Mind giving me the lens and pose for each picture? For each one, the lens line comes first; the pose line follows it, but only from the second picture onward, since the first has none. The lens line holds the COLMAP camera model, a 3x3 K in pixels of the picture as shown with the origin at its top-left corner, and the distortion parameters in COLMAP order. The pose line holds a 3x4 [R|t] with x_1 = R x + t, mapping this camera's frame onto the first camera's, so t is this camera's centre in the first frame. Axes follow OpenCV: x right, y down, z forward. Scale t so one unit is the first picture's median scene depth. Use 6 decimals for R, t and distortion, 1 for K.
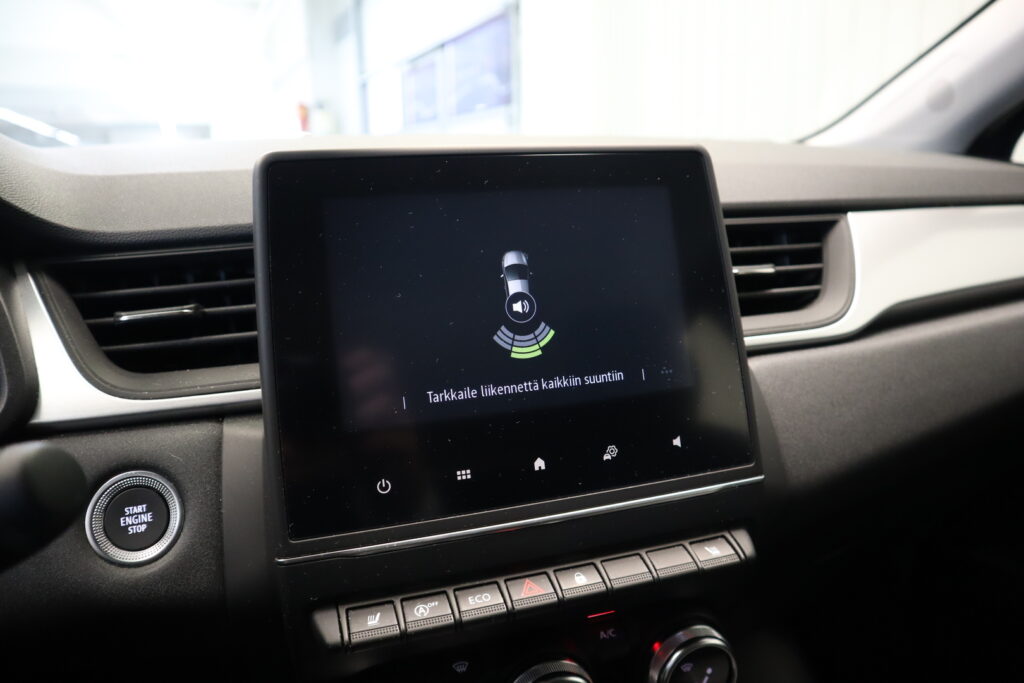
lens RADIAL K [[712.1, 0, 515.1], [0, 712.1, 333.5], [0, 0, 1]] dist [-0.124992, 0.076989]
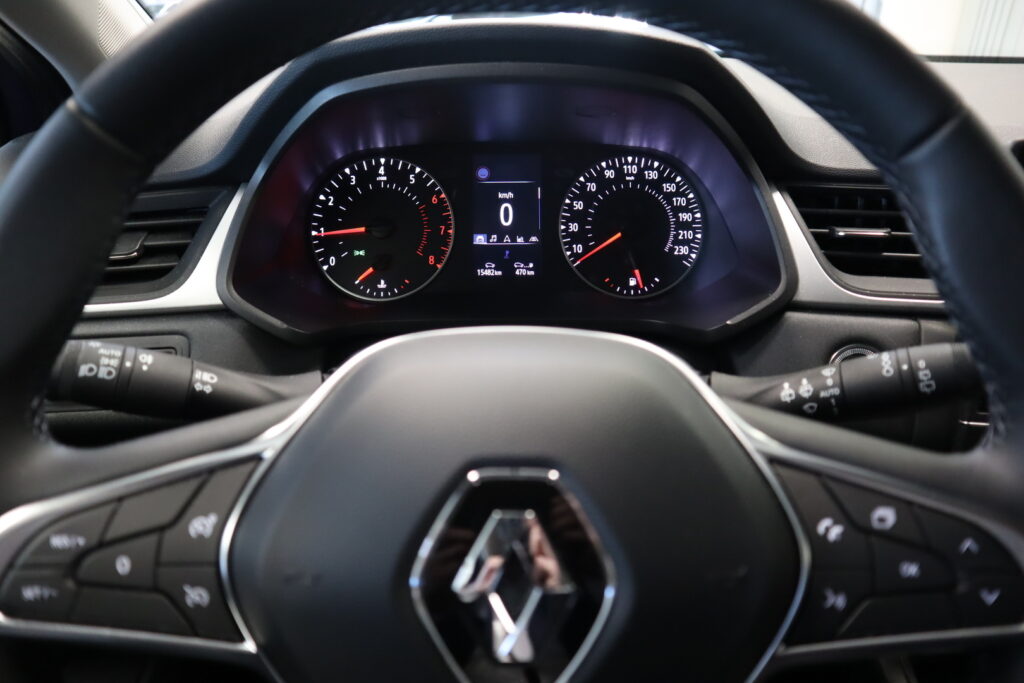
lens RADIAL K [[712.1, 0, 512.6], [0, 712.1, 325.0], [0, 0, 1]] dist [-0.124992, 0.076989]
pose [[0.909278, 0.195857, -0.367224, -0.612793], [-0.120057, 0.968276, 0.219153, -0.070088], [0.398497, -0.155183, 0.903946, -0.578836]]
